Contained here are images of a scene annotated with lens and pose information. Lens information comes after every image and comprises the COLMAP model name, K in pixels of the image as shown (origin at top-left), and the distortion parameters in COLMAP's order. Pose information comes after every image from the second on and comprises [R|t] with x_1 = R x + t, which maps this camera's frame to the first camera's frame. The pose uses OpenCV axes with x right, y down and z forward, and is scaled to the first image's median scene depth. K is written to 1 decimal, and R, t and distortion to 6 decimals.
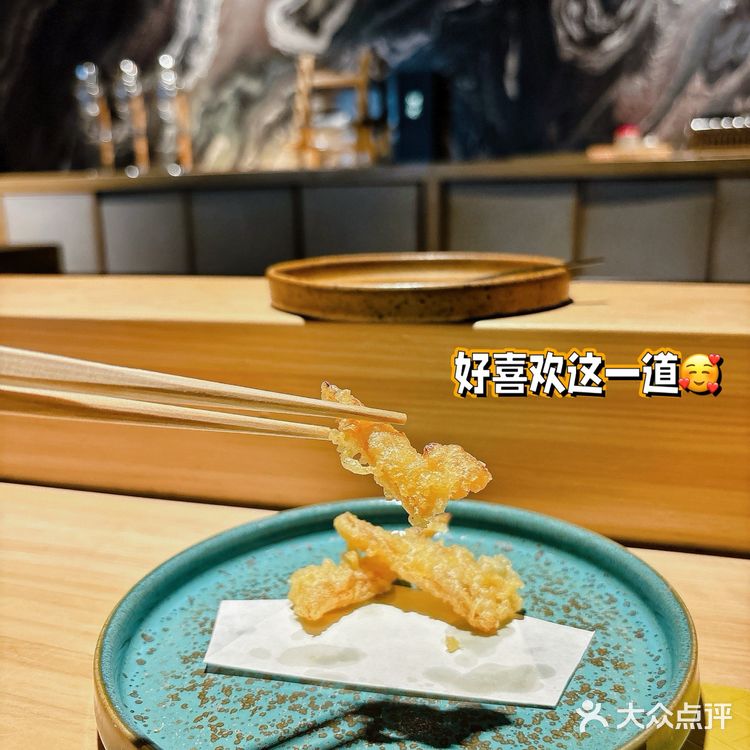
lens RADIAL K [[741.4, 0, 374.3], [0, 741.4, 392.7], [0, 0, 1]] dist [-0.007725, -0.008526]
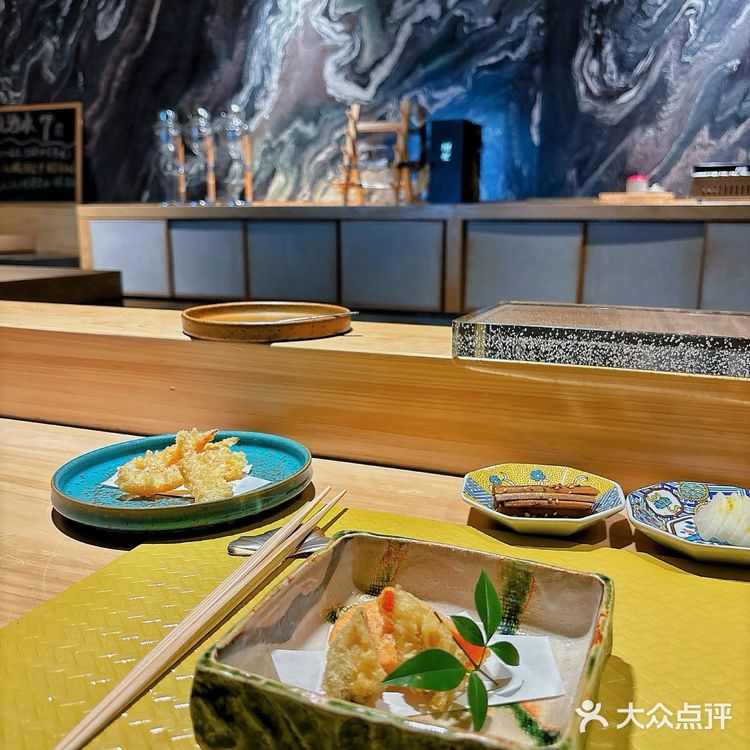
lens RADIAL K [[775.3, 0, 375.0], [0, 775.3, 375.0], [0, 0, 1]] dist [-0.007051, -0.011834]
pose [[0.992871, 0.039838, -0.112335, 0.088872], [-0.046293, 0.997388, -0.055449, 0.011534], [0.109833, 0.060254, 0.992122, -0.128252]]
